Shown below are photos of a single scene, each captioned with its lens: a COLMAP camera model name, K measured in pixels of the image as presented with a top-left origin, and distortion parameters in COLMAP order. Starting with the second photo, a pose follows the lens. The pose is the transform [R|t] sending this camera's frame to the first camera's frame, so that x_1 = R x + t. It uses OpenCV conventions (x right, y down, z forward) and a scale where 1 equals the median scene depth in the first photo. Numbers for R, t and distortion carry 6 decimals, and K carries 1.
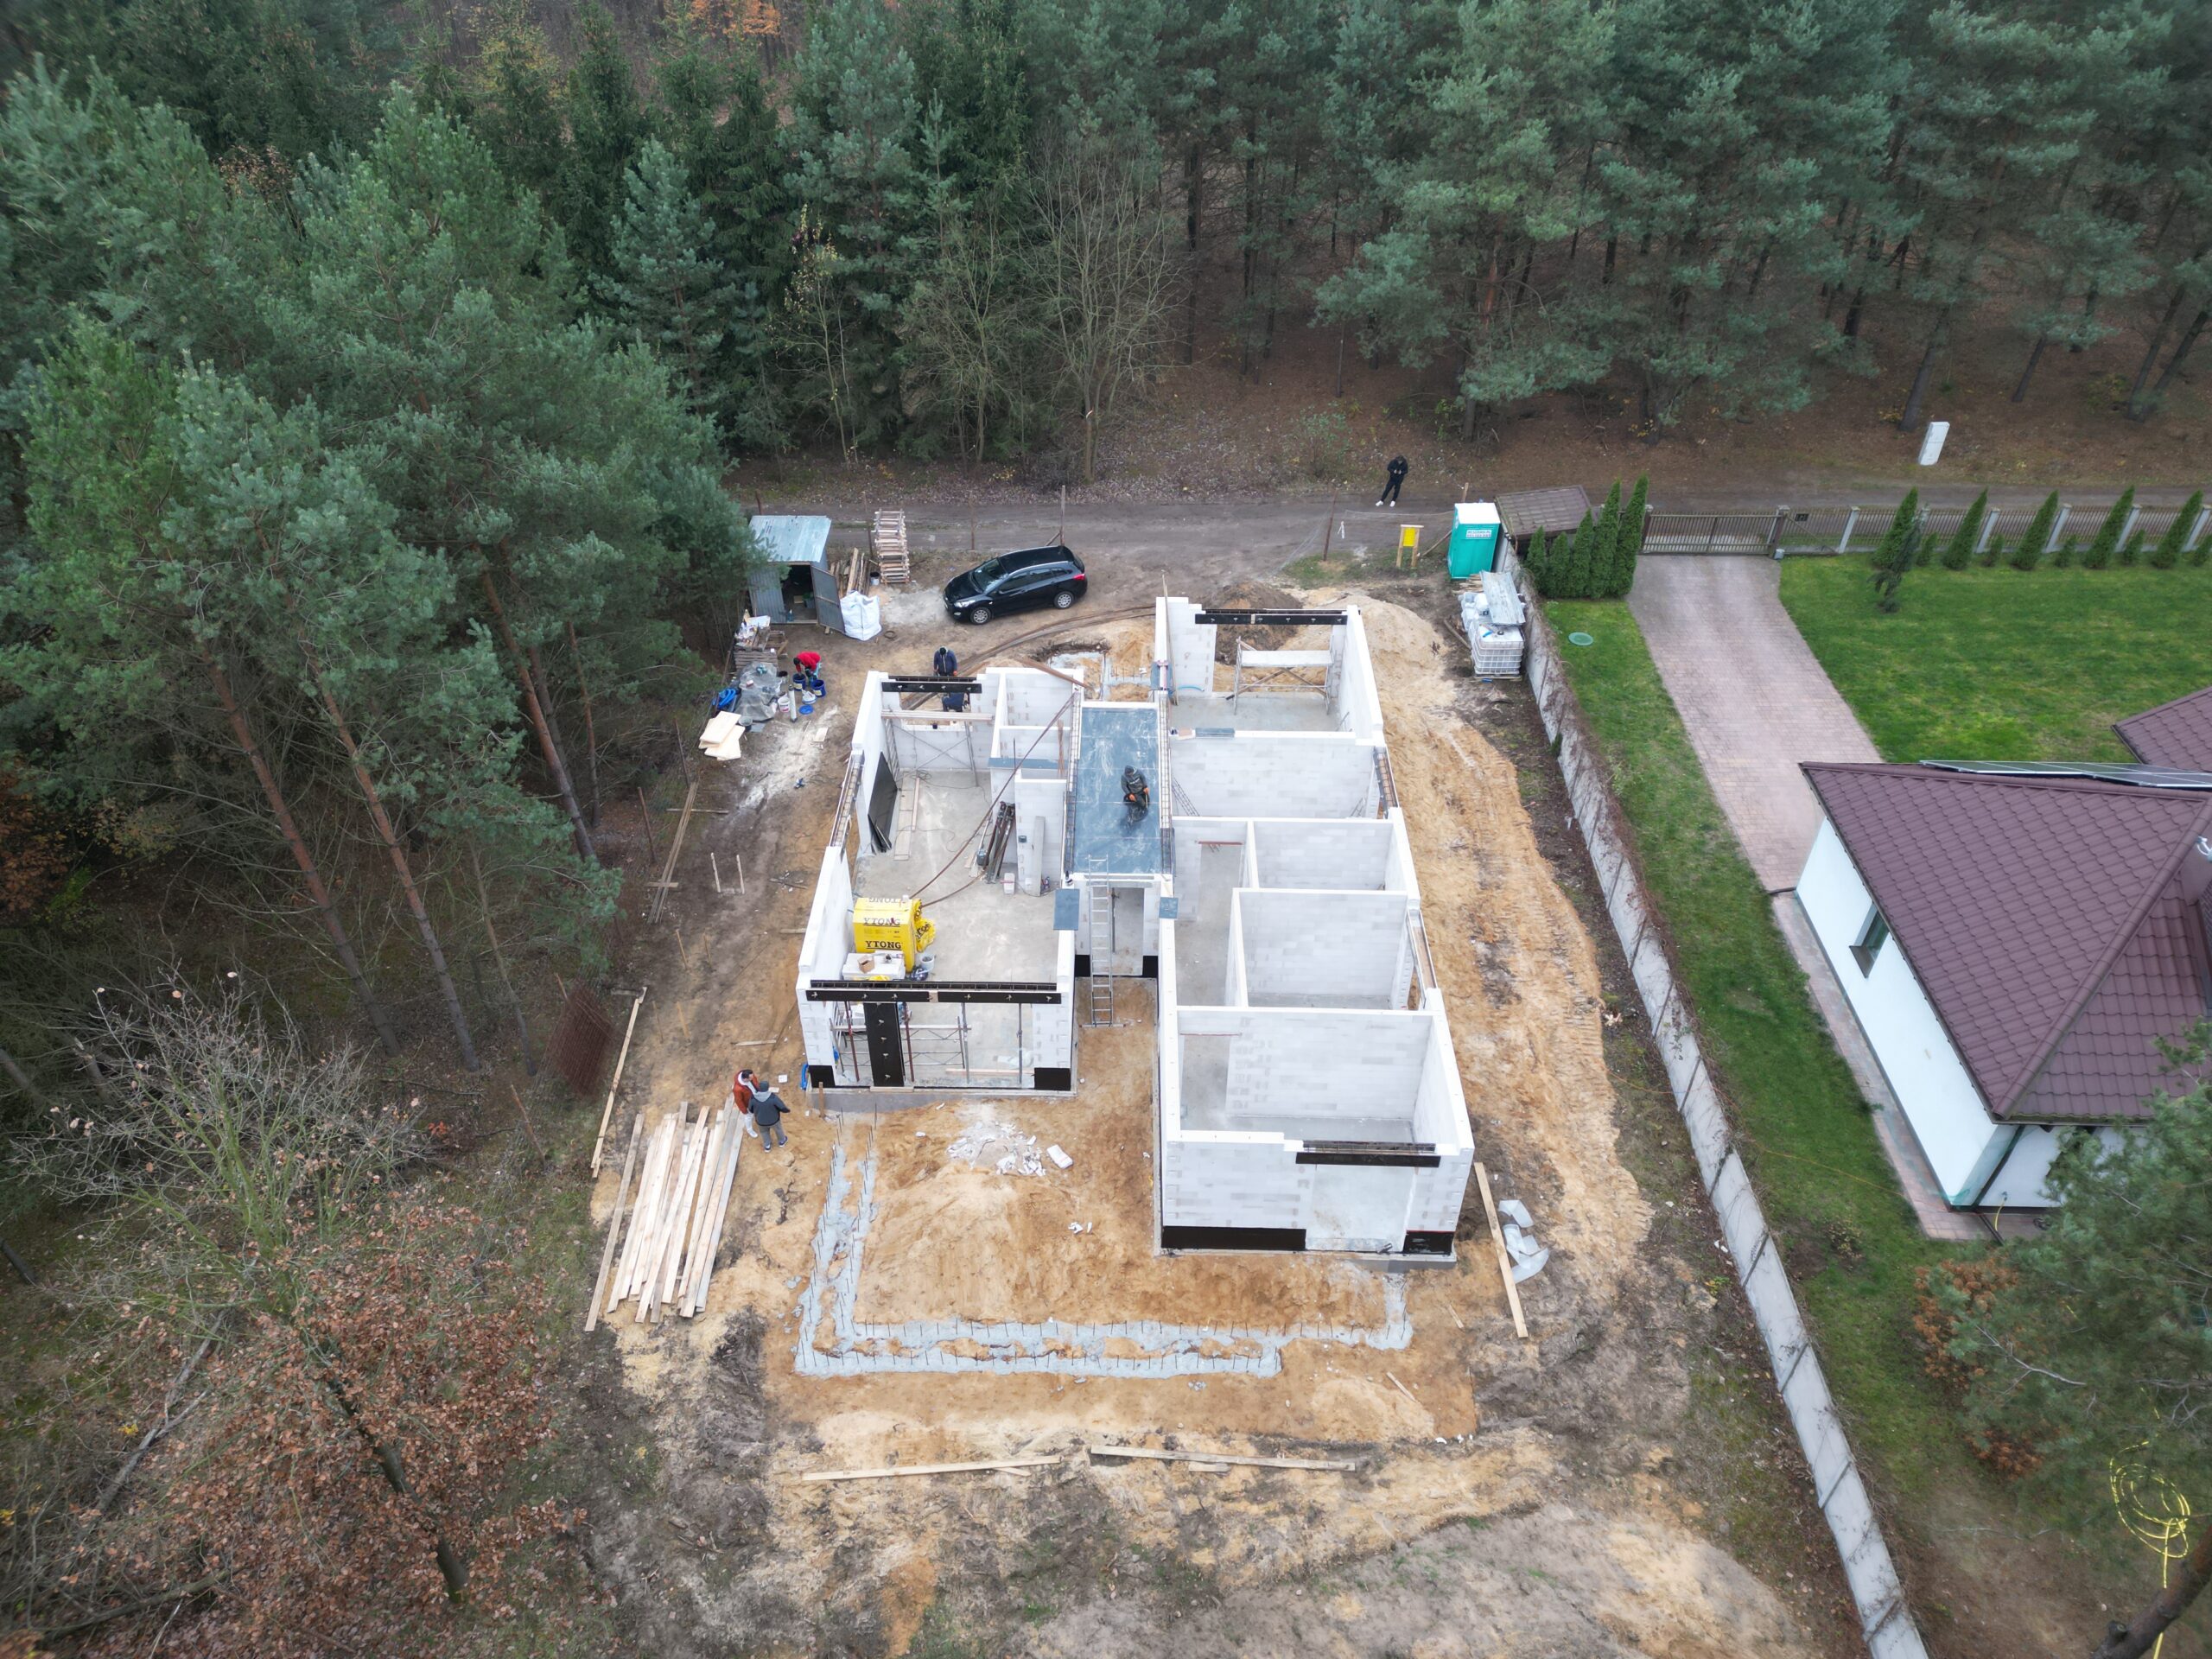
lens RADIAL K [[1536.7, 0, 1092.8], [0, 1536.7, 830.9], [0, 0, 1]] dist [0.077244, -0.073628]
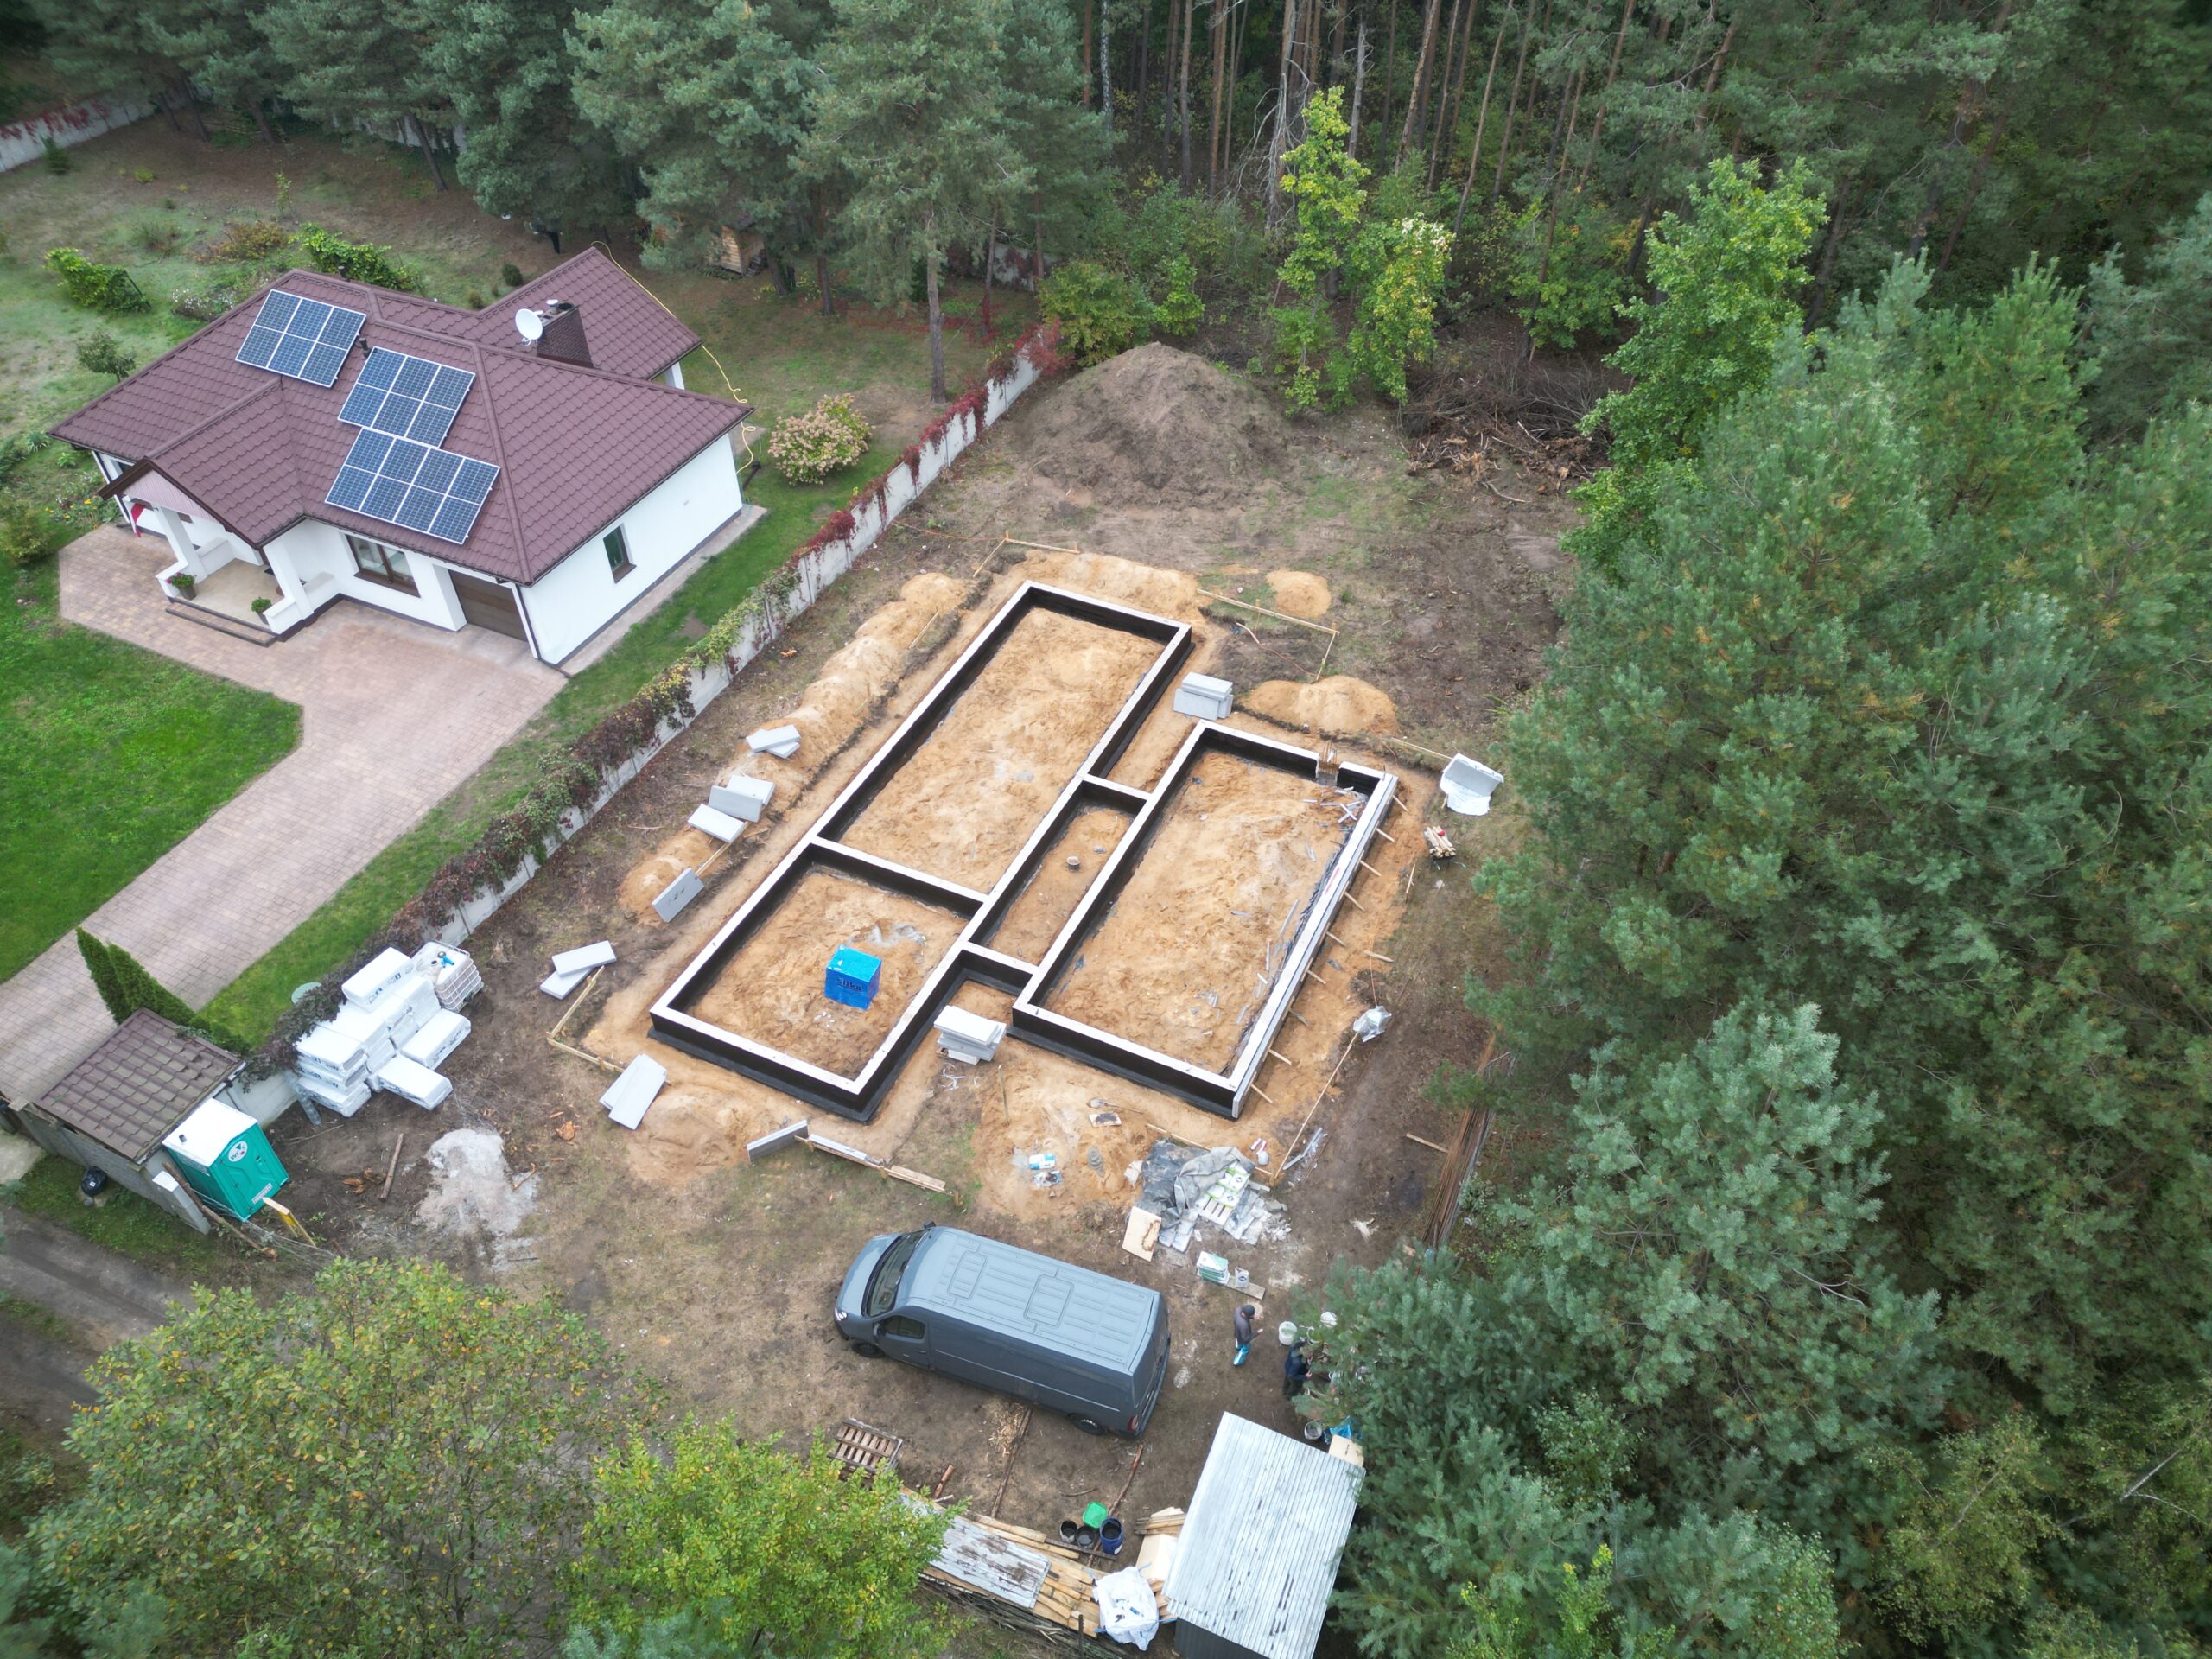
lens RADIAL K [[1536.7, 0, 1094.2], [0, 1536.7, 819.1], [0, 0, 1]] dist [0.077244, -0.073628]
pose [[-0.913683, -0.279089, 0.295452, -0.260776], [0.261642, 0.152375, 0.953061, -0.829453], [-0.311009, 0.948099, -0.066202, 0.918543]]
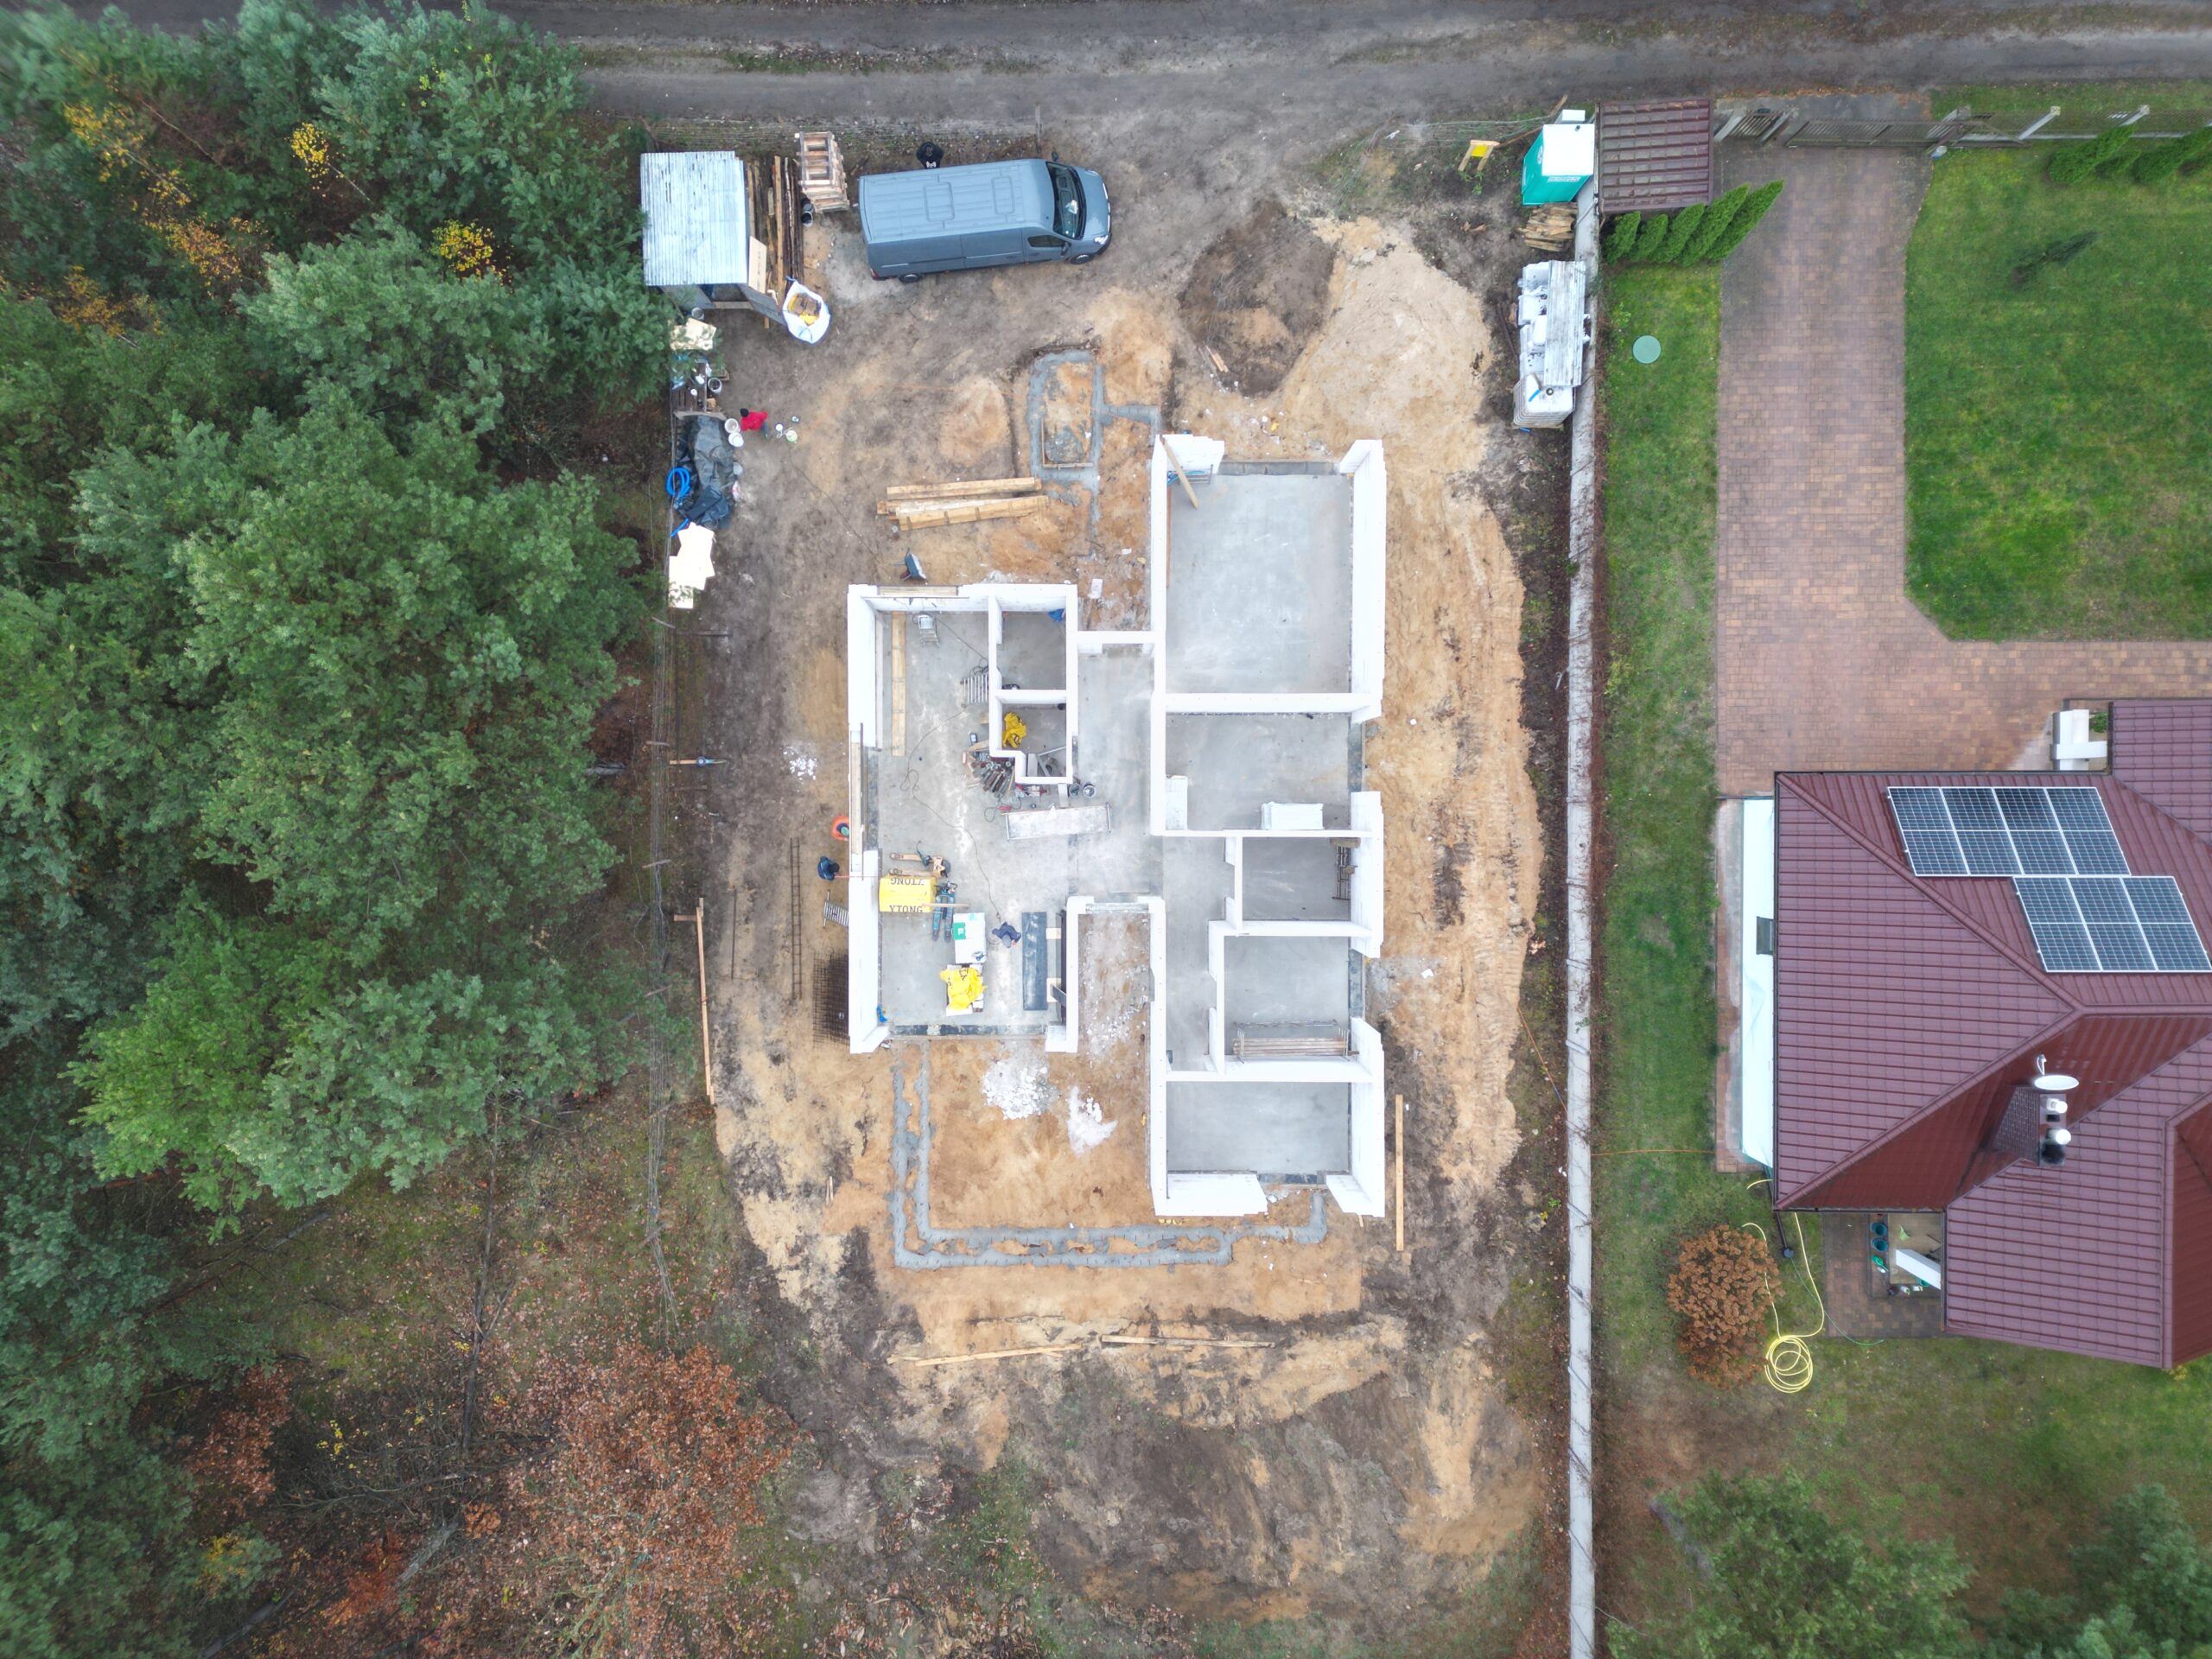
lens RADIAL K [[1536.7, 0, 1094.9], [0, 1536.7, 827.3], [0, 0, 1]] dist [0.077244, -0.073628]
pose [[0.999764, -0.021711, 0.000620, 0.001201], [0.013204, 0.630215, 0.776308, -0.685362], [-0.017245, -0.776117, 0.630353, 0.272077]]
